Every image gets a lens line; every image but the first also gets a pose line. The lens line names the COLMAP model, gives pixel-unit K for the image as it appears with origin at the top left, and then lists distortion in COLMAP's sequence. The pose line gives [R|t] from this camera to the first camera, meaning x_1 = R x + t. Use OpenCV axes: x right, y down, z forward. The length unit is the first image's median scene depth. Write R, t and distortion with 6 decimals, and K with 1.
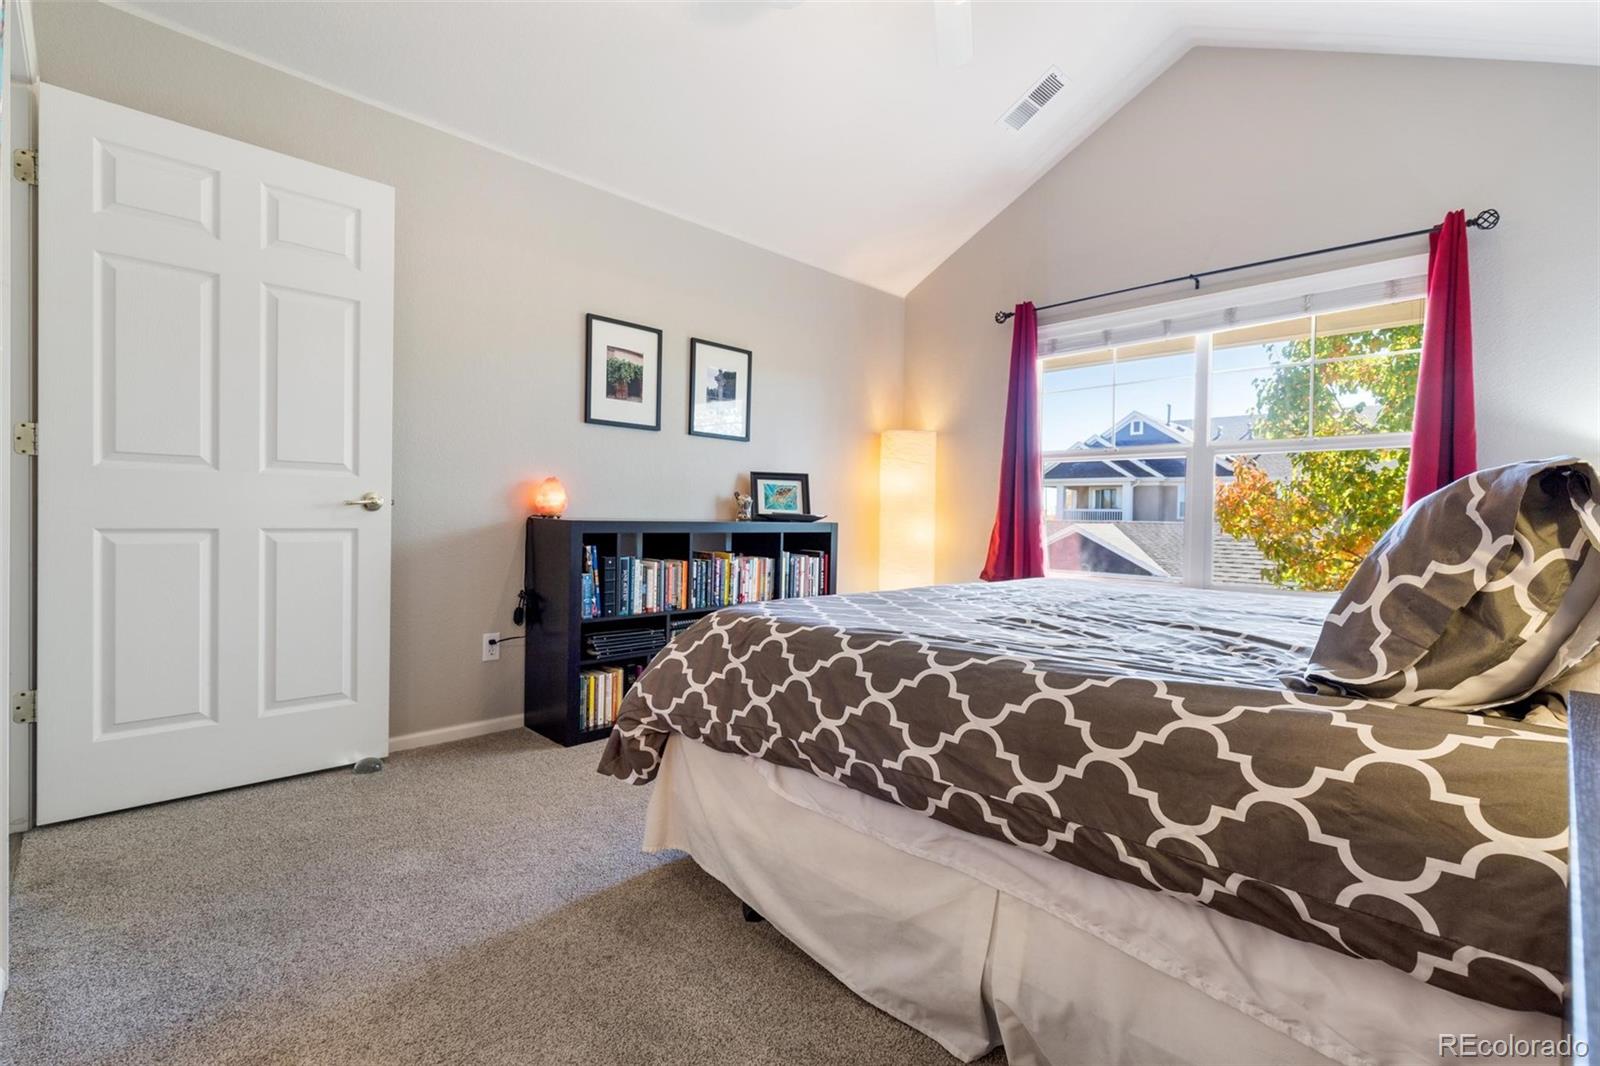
lens RADIAL K [[733.3, 0, 844.2], [0, 733.3, 528.6], [0, 0, 1]] dist [0.008706, -0.001833]
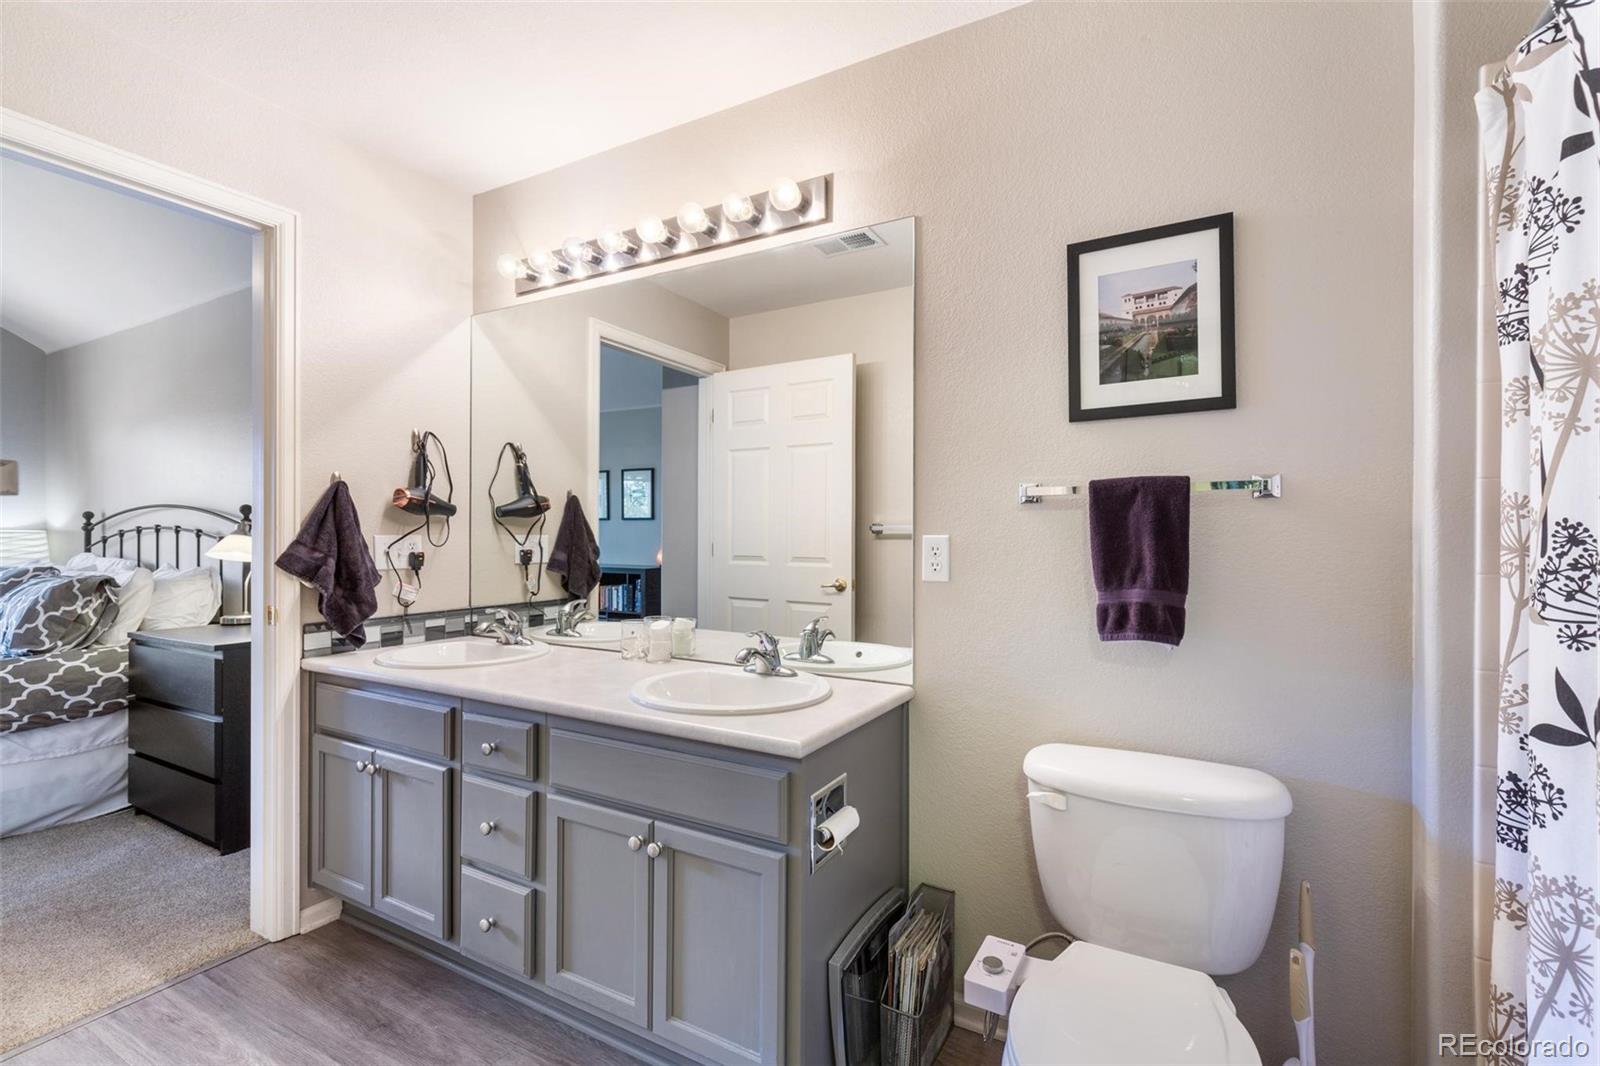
lens RADIAL K [[733.3, 0, 801.7], [0, 733.3, 531.7], [0, 0, 1]] dist [0.008706, -0.001833]
pose [[-0.267418, -0.026602, 0.963213, -3.228568], [0.007738, 0.999527, 0.029754, -0.361510], [-0.963549, 0.015410, -0.267086, -1.287591]]
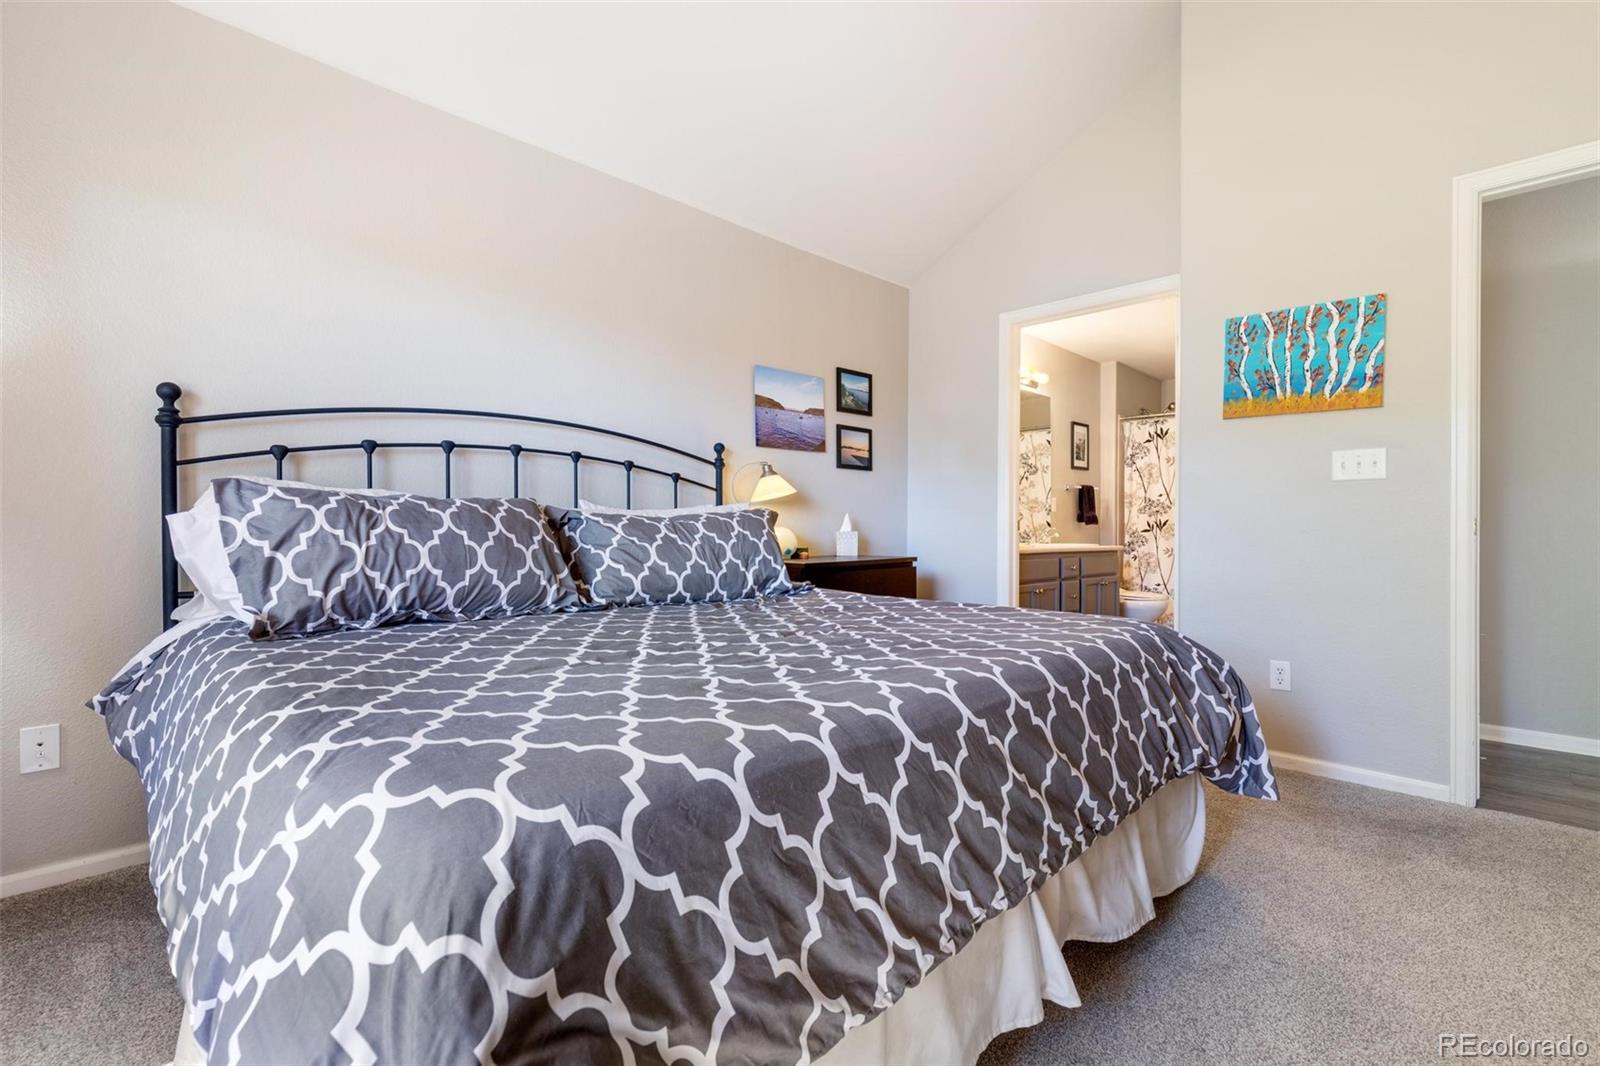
lens RADIAL K [[733.3, 0, 797.1], [0, 733.3, 531.3], [0, 0, 1]] dist [0.008706, -0.001833]
pose [[-0.999511, -0.027711, -0.014505, 0.754769], [-0.027939, 0.999486, 0.015735, -0.044514], [0.014061, 0.016133, -0.999771, 4.017582]]
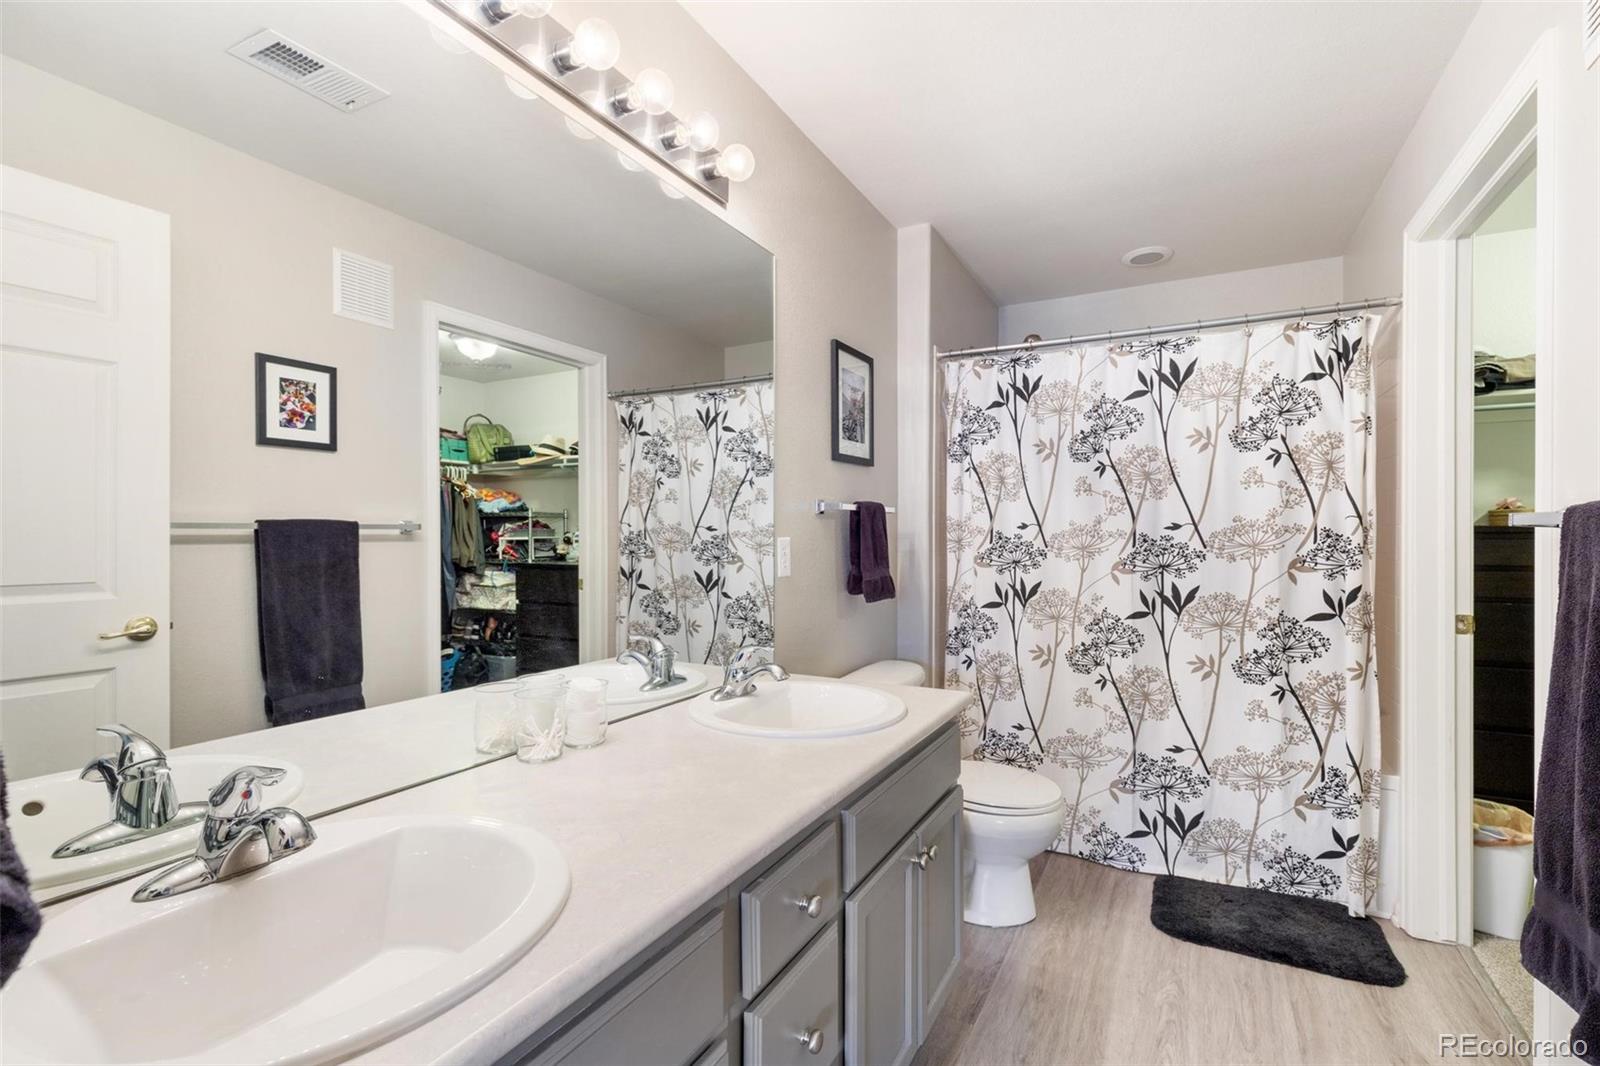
lens RADIAL K [[733.3, 0, 798.1], [0, 733.3, 535.2], [0, 0, 1]] dist [0.008706, -0.001833]
pose [[-0.957244, -0.026047, -0.288107, 0.312430], [-0.029140, 0.999555, 0.006451, -0.116437], [0.287810, 0.014570, -0.957577, 2.938477]]
